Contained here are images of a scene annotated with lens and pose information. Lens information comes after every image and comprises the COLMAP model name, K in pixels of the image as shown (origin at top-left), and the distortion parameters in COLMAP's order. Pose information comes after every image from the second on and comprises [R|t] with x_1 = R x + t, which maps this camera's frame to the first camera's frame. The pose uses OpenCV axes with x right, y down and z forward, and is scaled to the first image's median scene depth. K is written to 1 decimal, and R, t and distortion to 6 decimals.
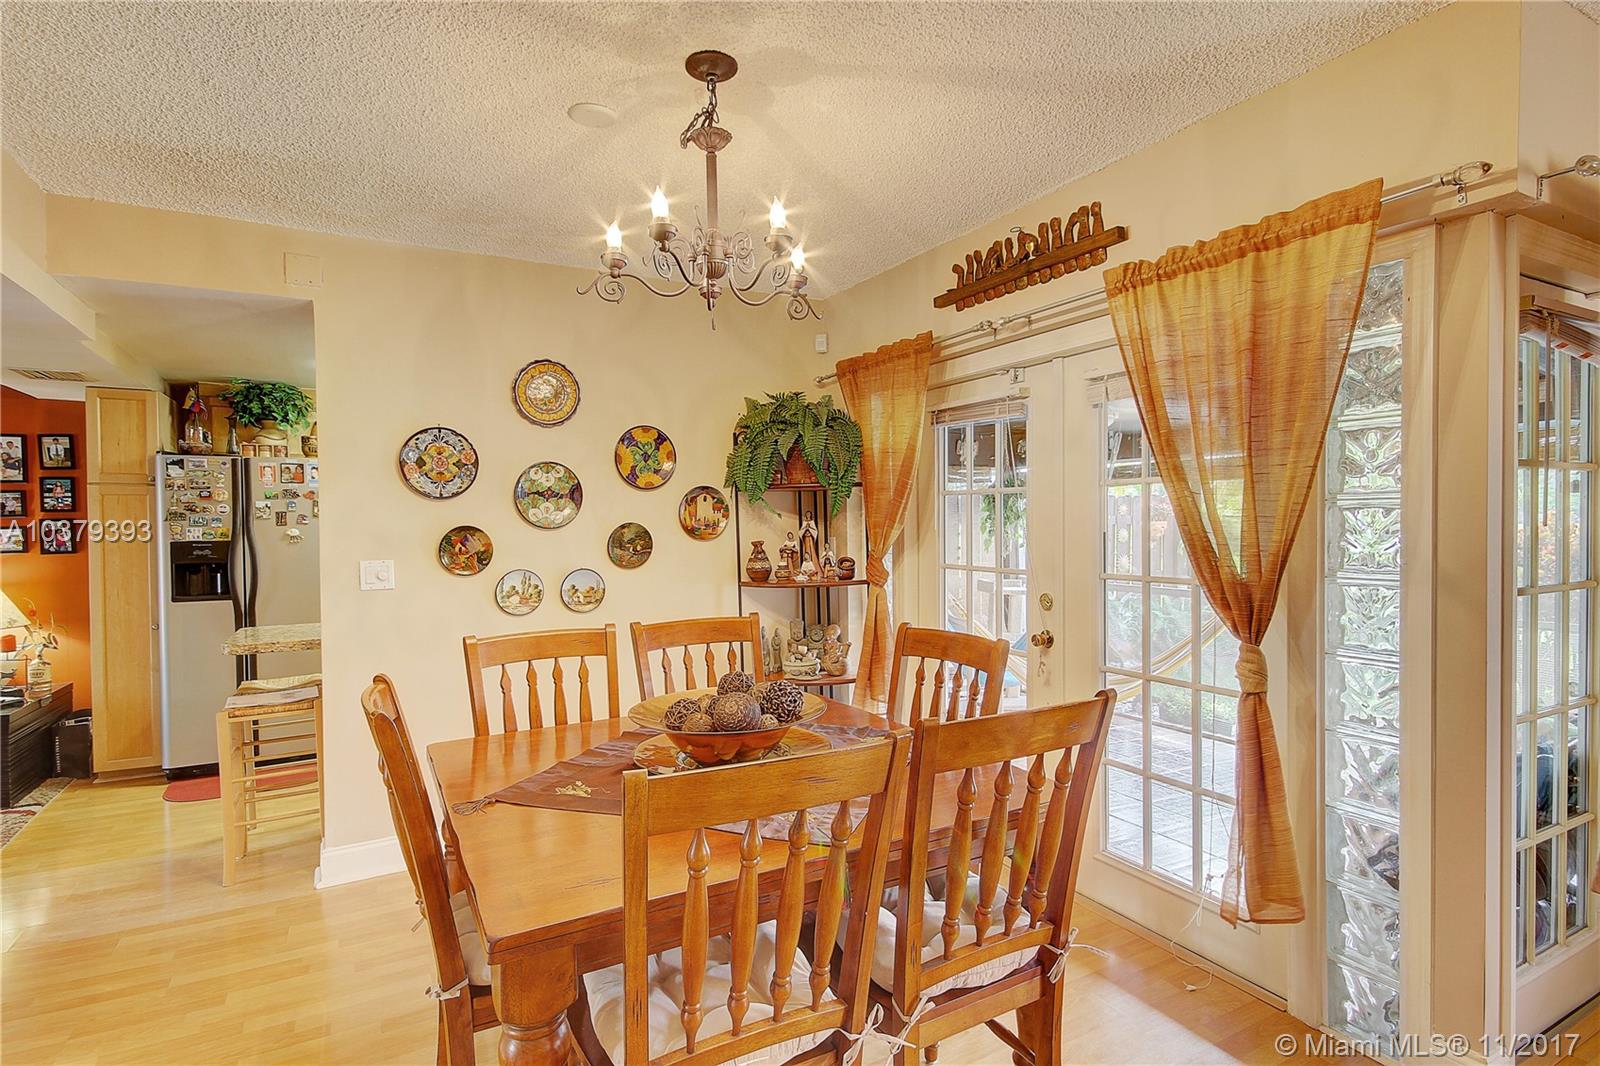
lens RADIAL K [[818.6, 0, 803.7], [0, 818.6, 524.6], [0, 0, 1]] dist [-0.003013, -0.000202]
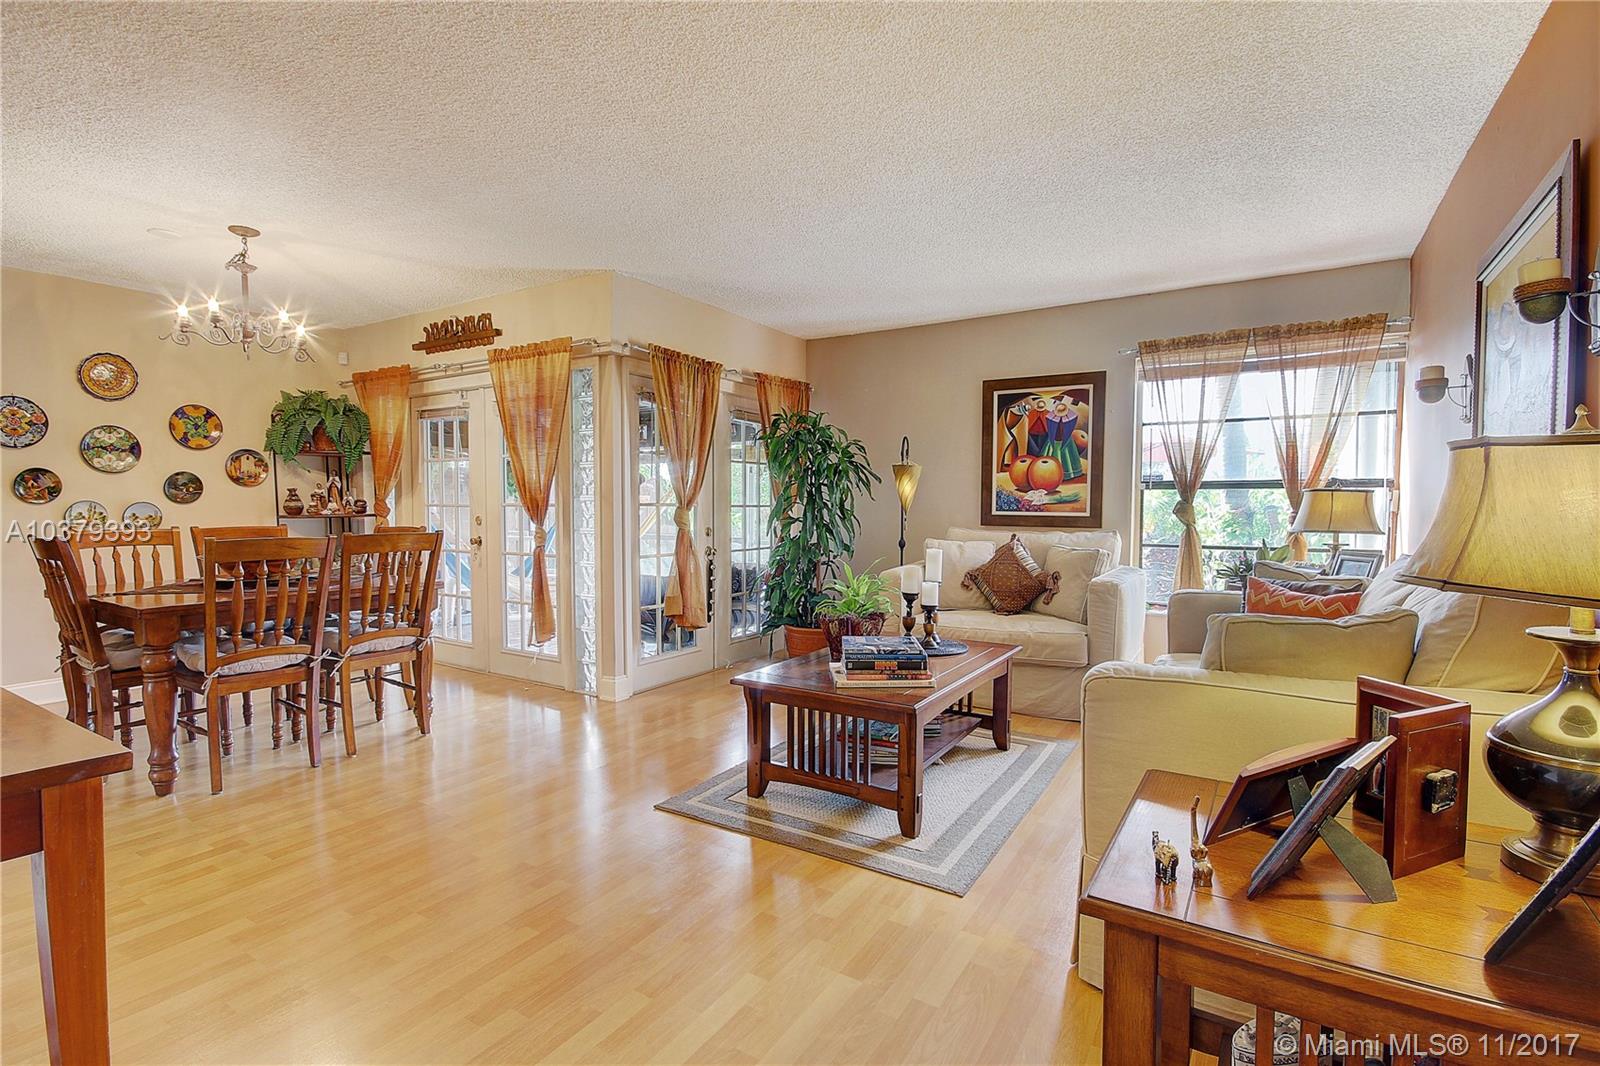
lens RADIAL K [[749.5, 0, 819.5], [0, 749.5, 538.7], [0, 0, 1]] dist [0.018599, -0.016556]
pose [[0.868711, -0.007088, 0.495269, 0.109492], [-0.010165, 0.999432, 0.032132, 0.065065], [-0.495215, -0.032948, 0.868145, -0.751761]]
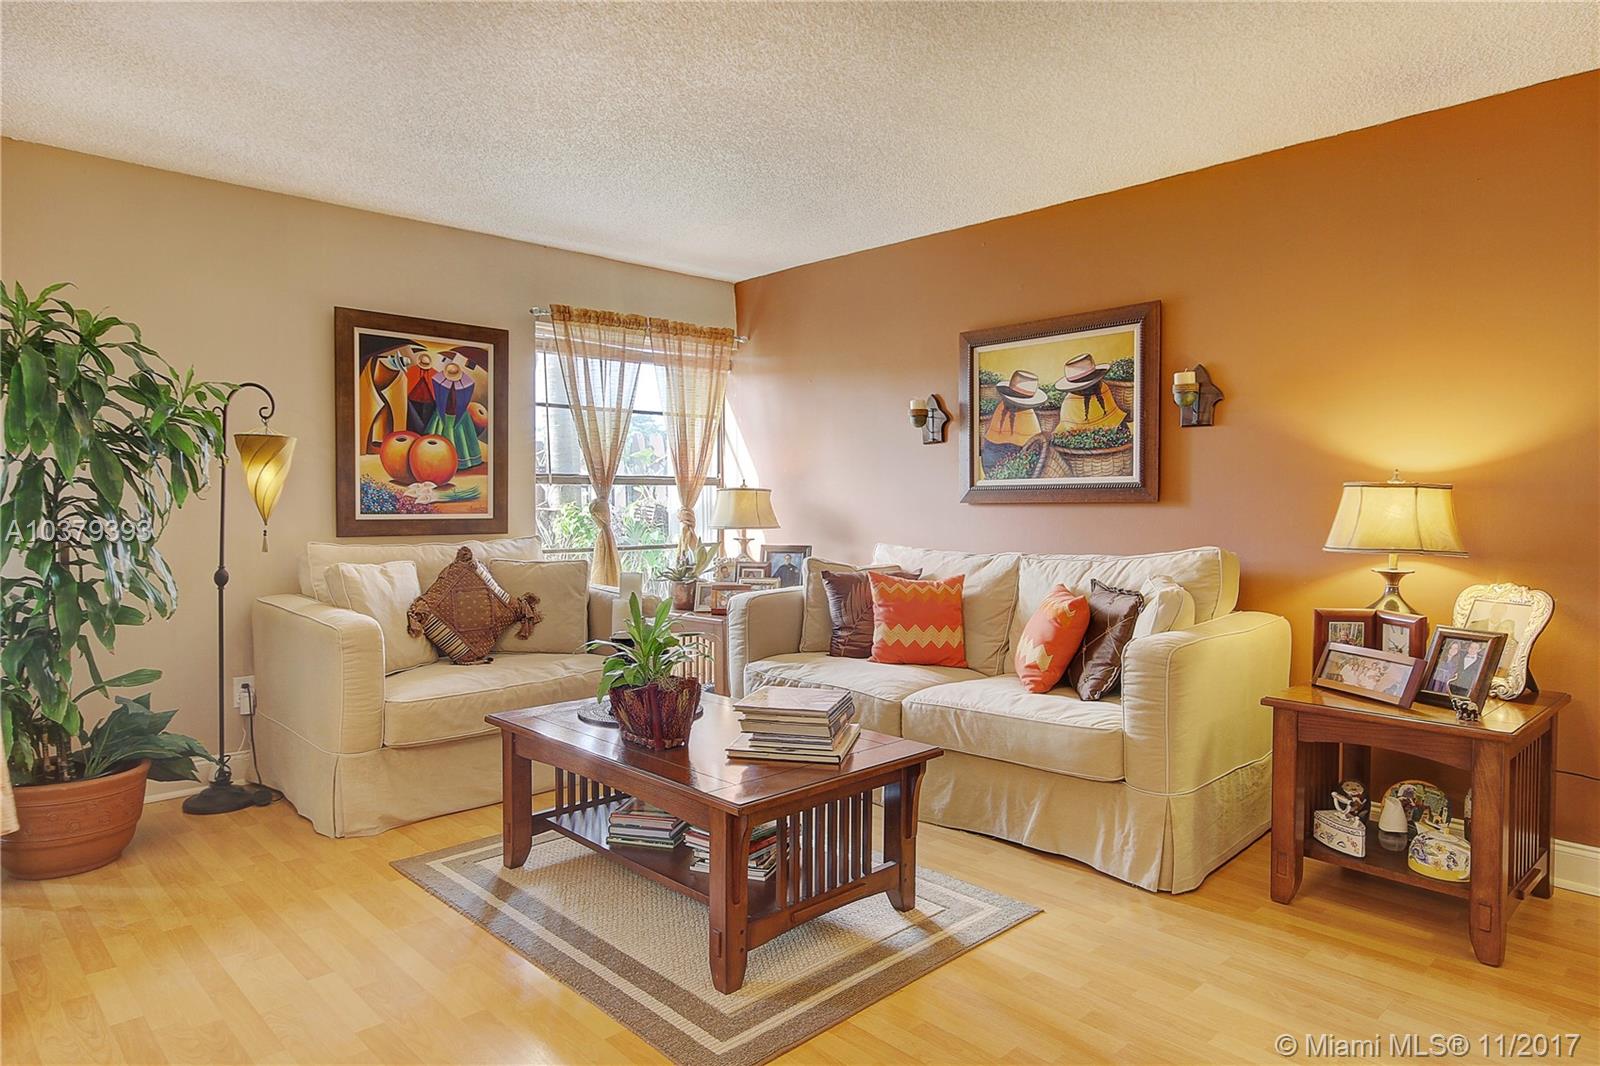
lens RADIAL K [[975.2, 0, 800.0], [0, 975.2, 533.0], [0, 0, 1]] dist [0.014600, 0.000473]
pose [[-0.258182, -0.027200, 0.965713, -0.206538], [0.007610, 0.999515, 0.030186, 0.045279], [-0.966066, 0.015142, -0.257850, 0.159559]]
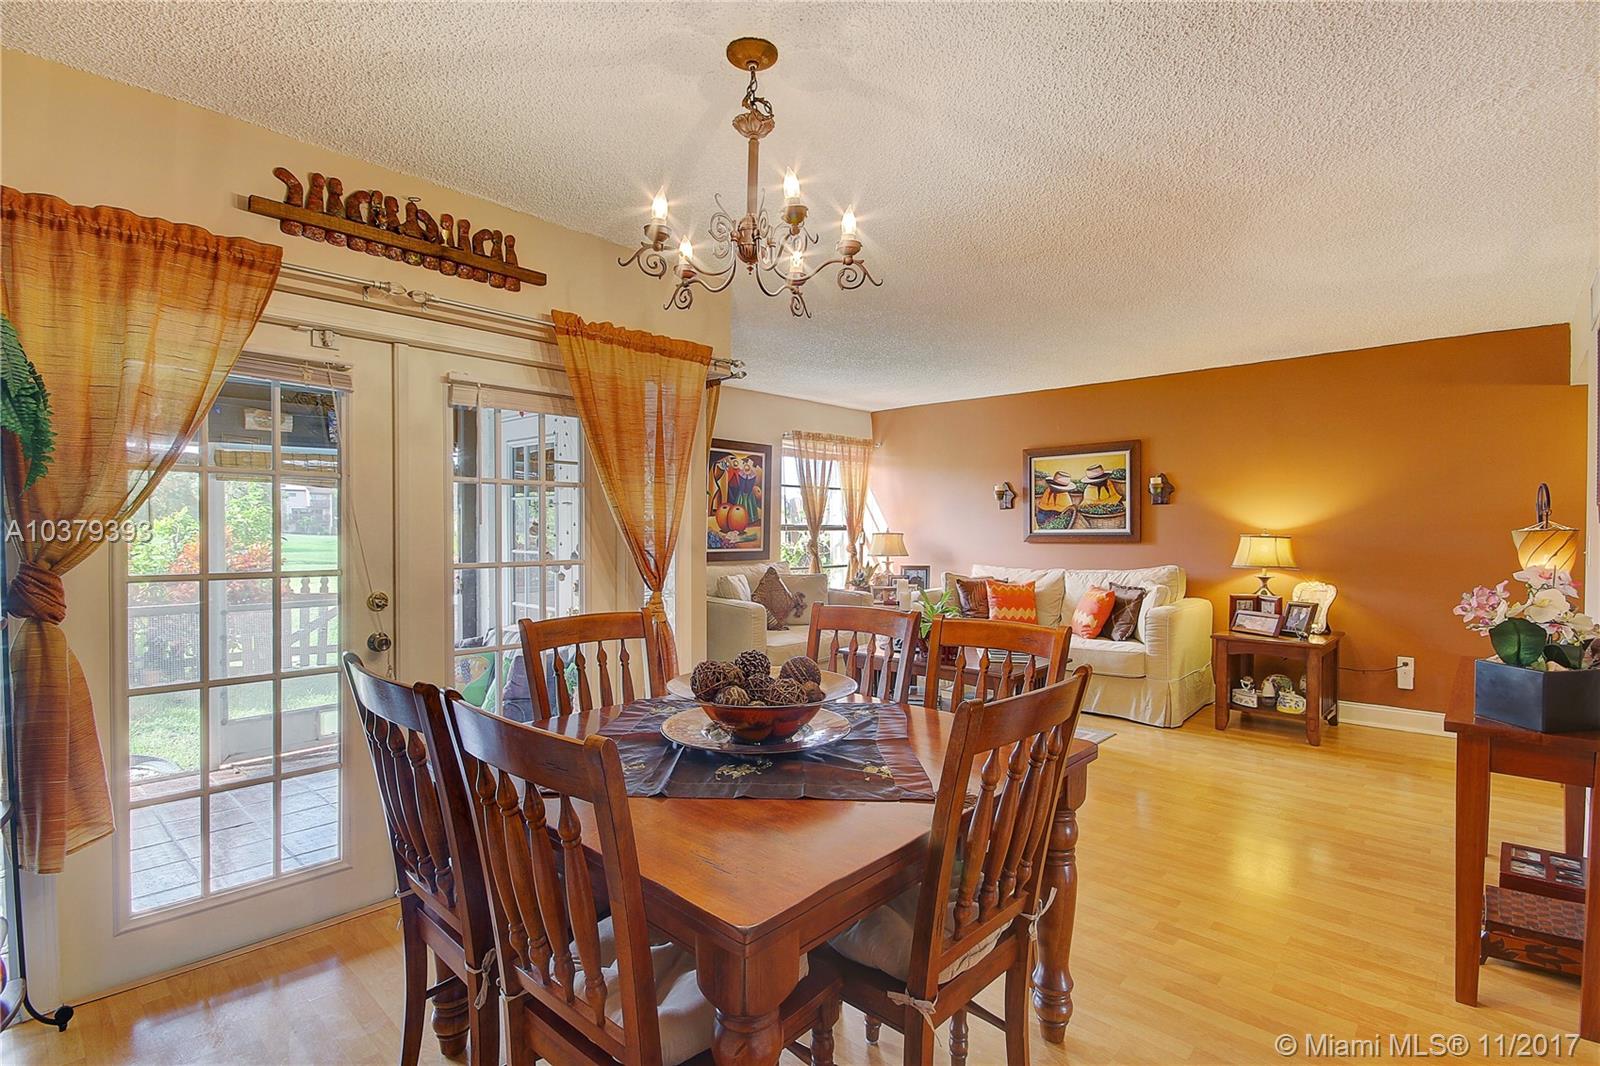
lens RADIAL K [[749.5, 0, 819.5], [0, 749.5, 538.7], [0, 0, 1]] dist [0.018599, -0.016556]
pose [[-0.323392, -0.003570, 0.946258, -0.590395], [0.007777, 0.999949, 0.006430, 0.021257], [-0.946233, 0.009439, -0.323347, 0.702366]]
